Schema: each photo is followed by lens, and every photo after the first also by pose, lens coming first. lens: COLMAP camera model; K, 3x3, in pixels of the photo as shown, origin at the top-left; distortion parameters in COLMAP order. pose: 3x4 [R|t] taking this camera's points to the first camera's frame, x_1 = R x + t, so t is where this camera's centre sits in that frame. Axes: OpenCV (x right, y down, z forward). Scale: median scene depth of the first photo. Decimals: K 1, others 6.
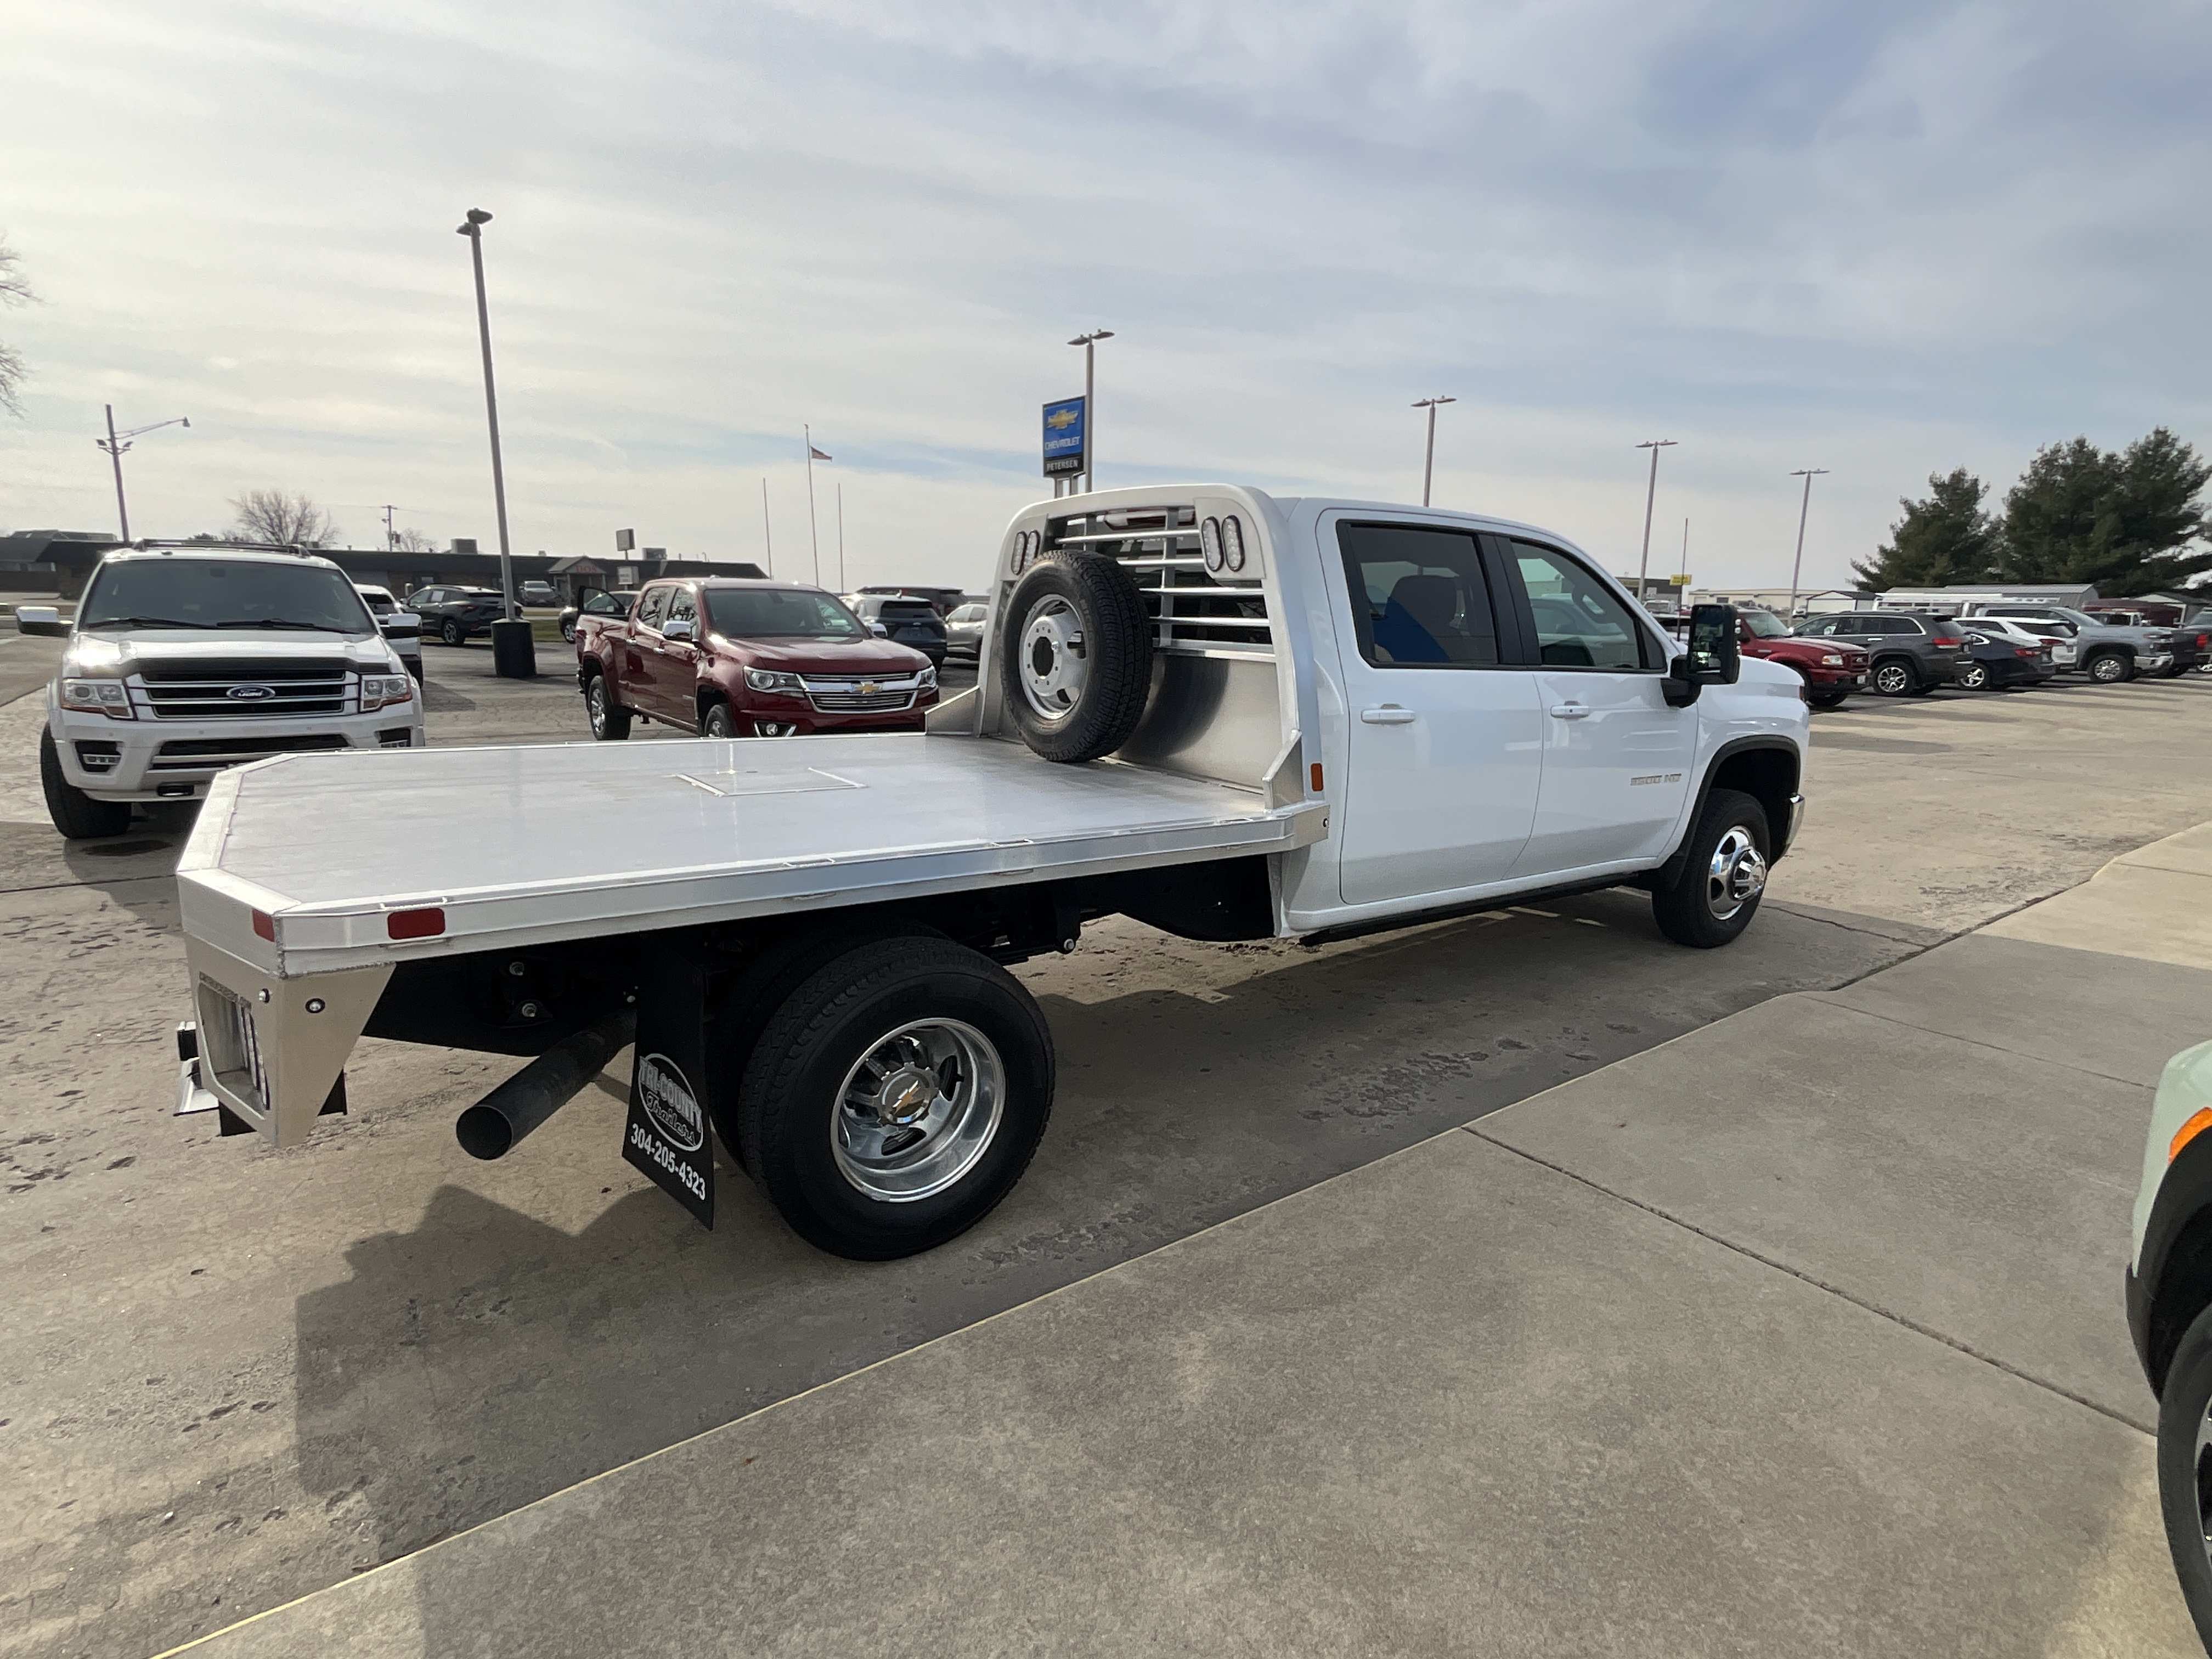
lens RADIAL K [[1113.2, 0, 1104.5], [0, 1113.2, 840.6], [0, 0, 1]] dist [-0.013862, 0.007869]
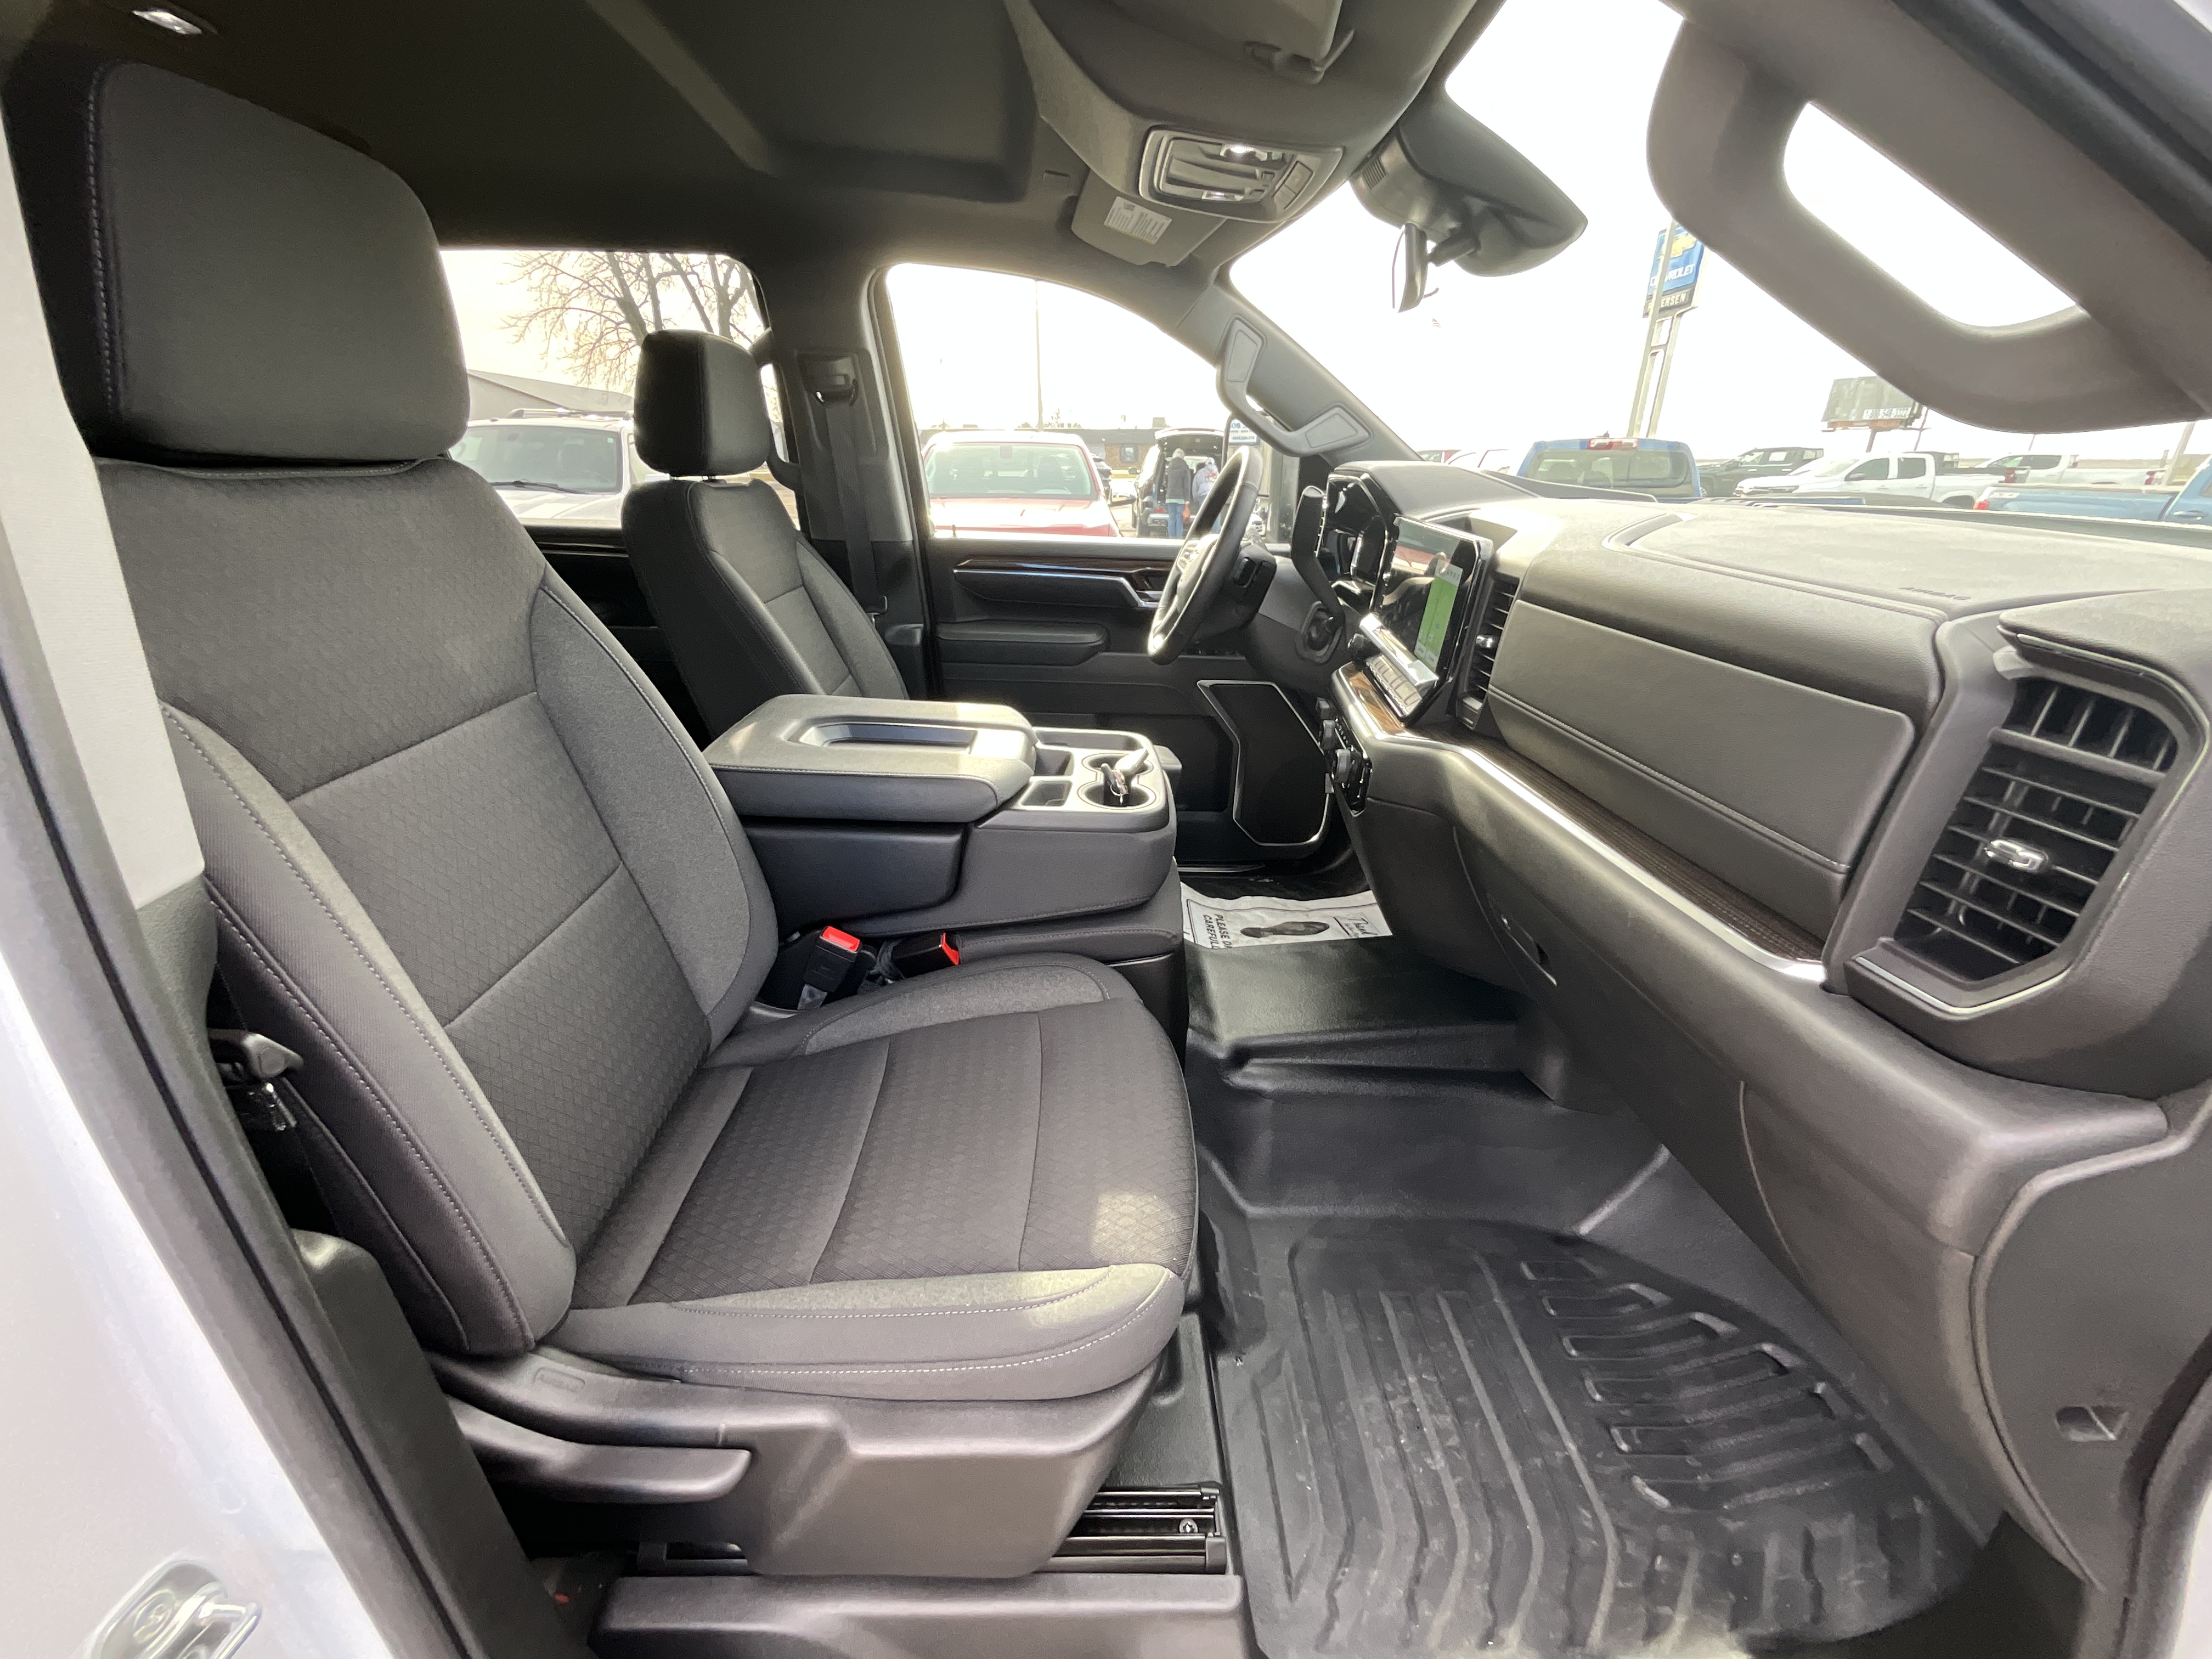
lens RADIAL K [[889.4, 0, 1114.1], [0, 889.4, 821.4], [0, 0, 1]] dist [-0.001088, 0.001604]
pose [[0.828260, 0.206061, -0.521079, 0.413619], [-0.115316, 0.972706, 0.201360, -0.163995], [0.548349, -0.106690, 0.829416, 0.855814]]
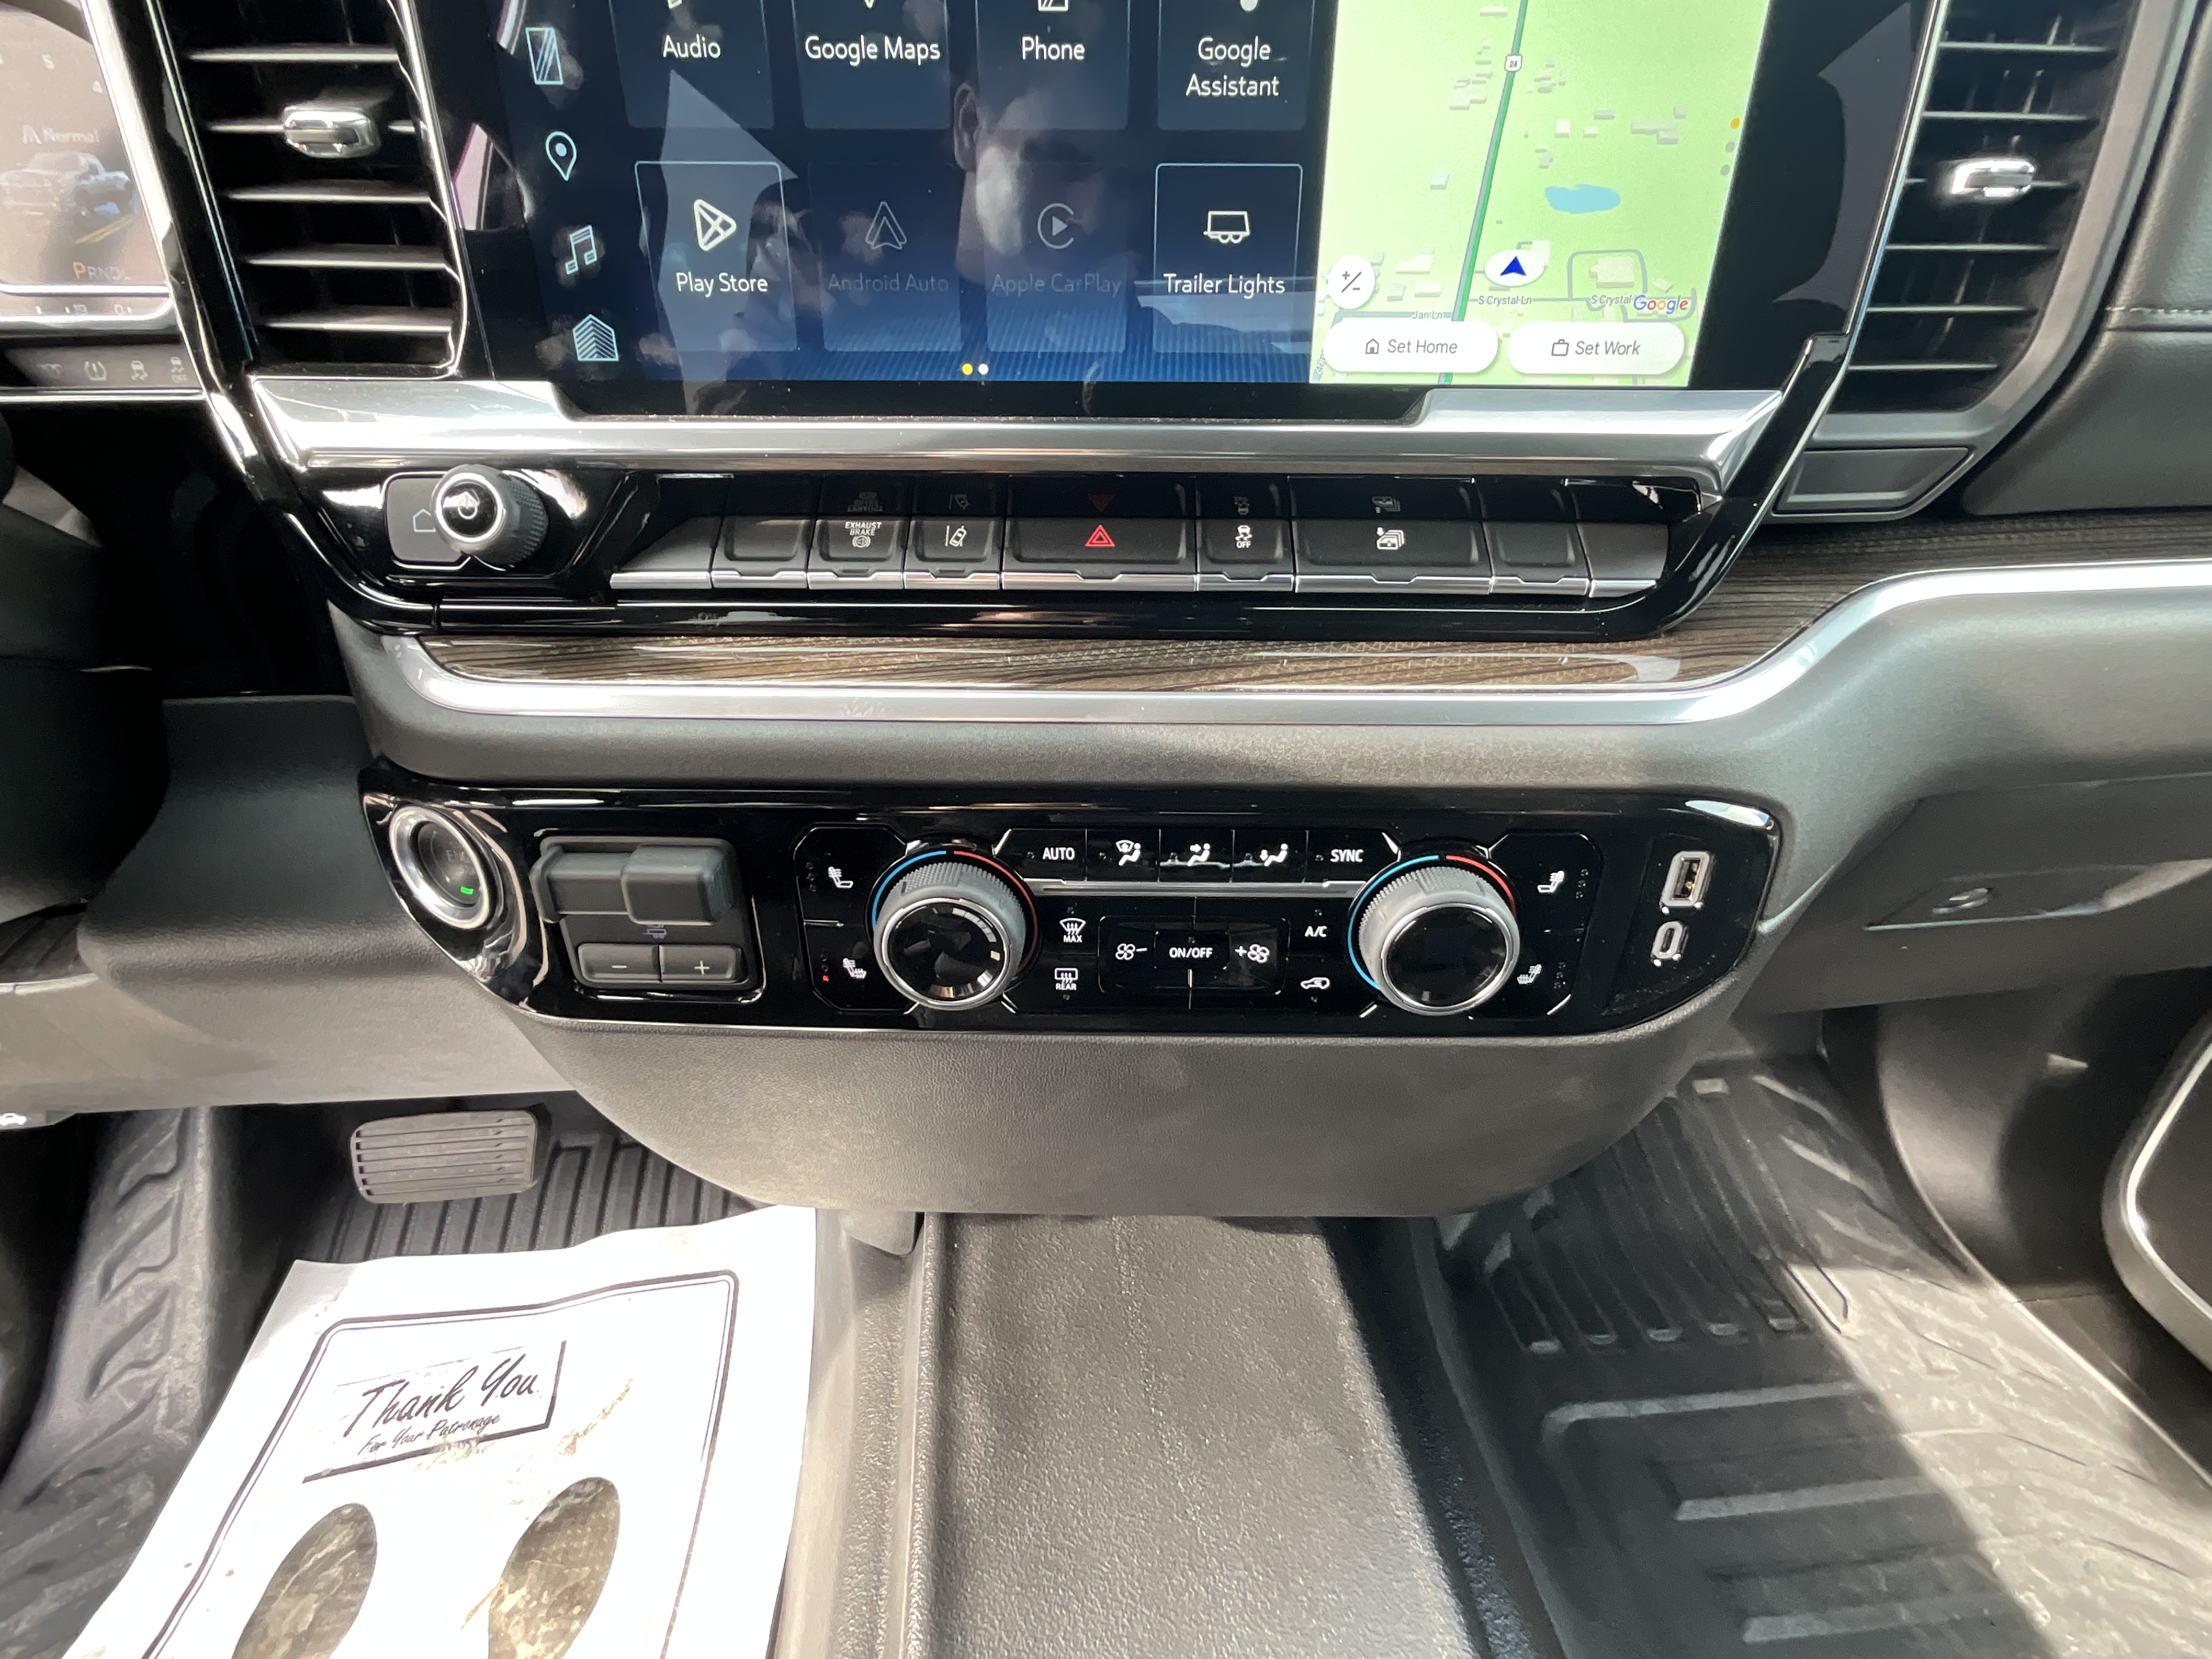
lens RADIAL K [[985.3, 0, 1101.5], [0, 985.3, 835.0], [0, 0, 1]] dist [0.004914, -0.003651]
pose [[0.499685, -0.438157, 0.747217, 0.296922], [0.186214, 0.896799, 0.401344, -0.170472], [-0.845955, -0.061403, 0.529708, 1.055089]]
